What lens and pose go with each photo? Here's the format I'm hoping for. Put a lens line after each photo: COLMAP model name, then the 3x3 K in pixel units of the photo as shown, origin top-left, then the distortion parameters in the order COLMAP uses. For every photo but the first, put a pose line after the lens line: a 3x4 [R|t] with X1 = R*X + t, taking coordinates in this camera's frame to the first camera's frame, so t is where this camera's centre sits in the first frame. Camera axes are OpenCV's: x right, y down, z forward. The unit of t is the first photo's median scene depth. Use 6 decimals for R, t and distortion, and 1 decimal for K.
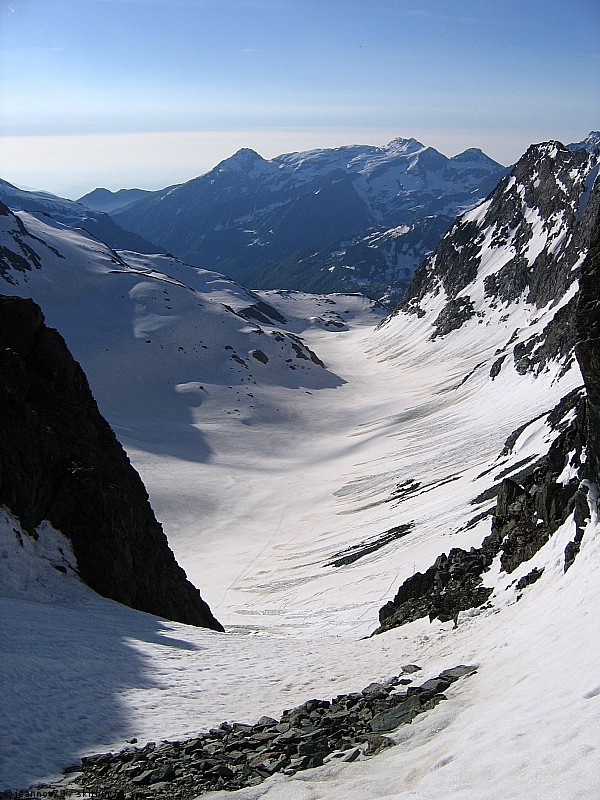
lens RADIAL K [[1971.7, 0, 300.1], [0, 1971.7, 400.0], [0, 0, 1]] dist [-0.385575, 0.000000]
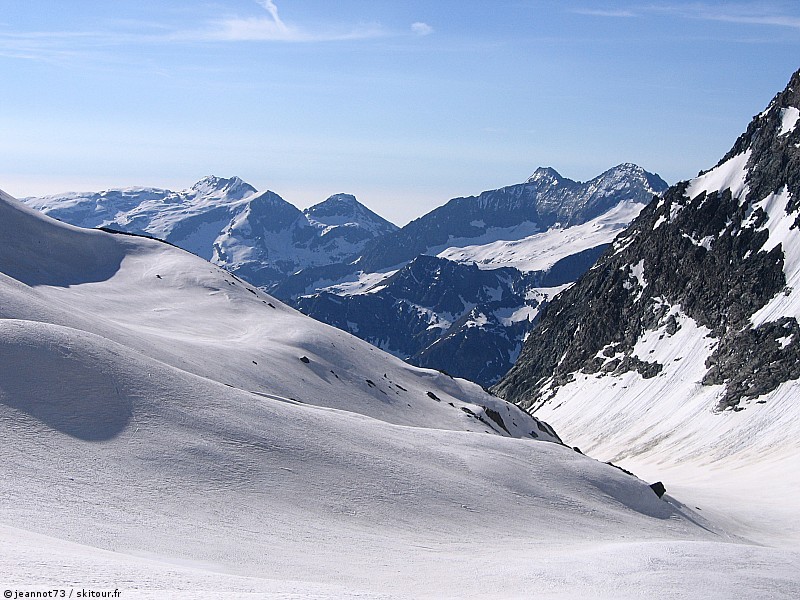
lens RADIAL K [[1971.7, 0, 399.9], [0, 1971.7, 300.0], [0, 0, 1]] dist [-0.385575, 0.000000]
pose [[0.887228, 0.036154, 0.459912, -0.192587], [0.066276, 0.976594, -0.204624, 0.030623], [-0.456546, 0.212029, 0.864066, 0.536614]]
